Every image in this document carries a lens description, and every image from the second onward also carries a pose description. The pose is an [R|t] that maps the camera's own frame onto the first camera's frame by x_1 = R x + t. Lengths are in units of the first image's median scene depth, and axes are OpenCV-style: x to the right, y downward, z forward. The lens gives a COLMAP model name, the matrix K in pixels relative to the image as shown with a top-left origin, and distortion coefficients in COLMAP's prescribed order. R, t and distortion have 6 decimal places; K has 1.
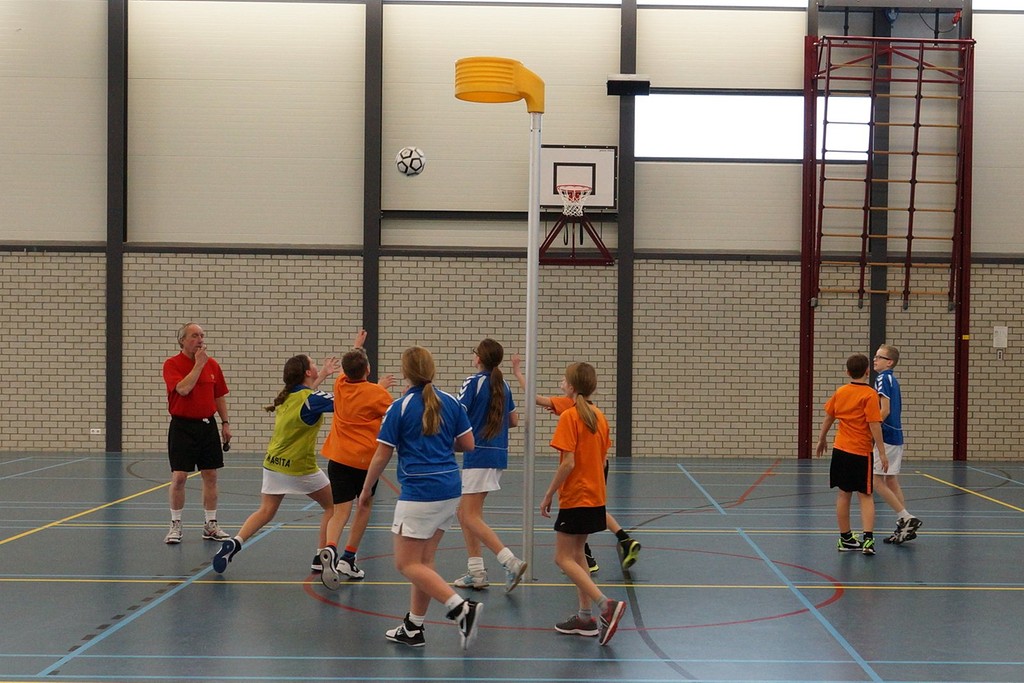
lens RADIAL K [[1544.8, 0, 555.8], [0, 1544.8, 355.6], [0, 0, 1]] dist [0.007138, 0.000000]
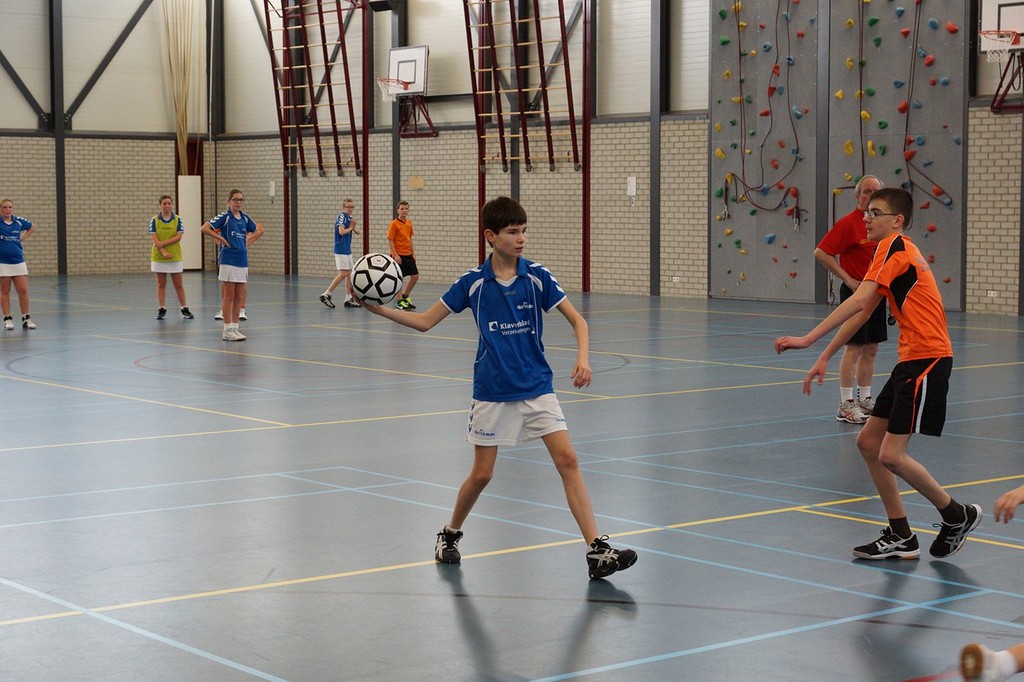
lens RADIAL K [[2010.6, 0, 508.7], [0, 2010.6, 347.0], [0, 0, 1]] dist [0.056593, 0.000000]
pose [[0.592580, 0.047403, -0.804115, 0.299761], [0.001513, 0.998200, 0.059960, 0.003600], [0.805510, -0.036748, 0.591442, 0.007284]]
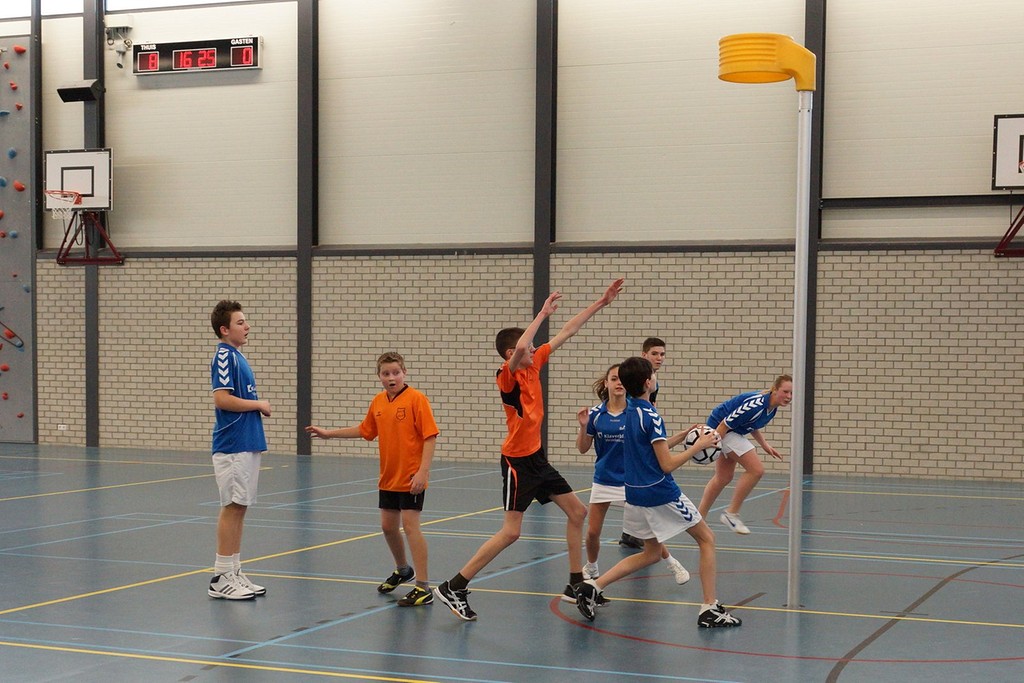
lens RADIAL K [[1760.0, 0, 516.1], [0, 1760.0, 456.9], [0, 0, 1]] dist [0.000421, 0.000000]
pose [[0.915268, 0.023223, -0.402176, 0.136732], [-0.002564, 0.998653, 0.051831, 0.001620], [0.402838, -0.046408, 0.914094, 0.003170]]
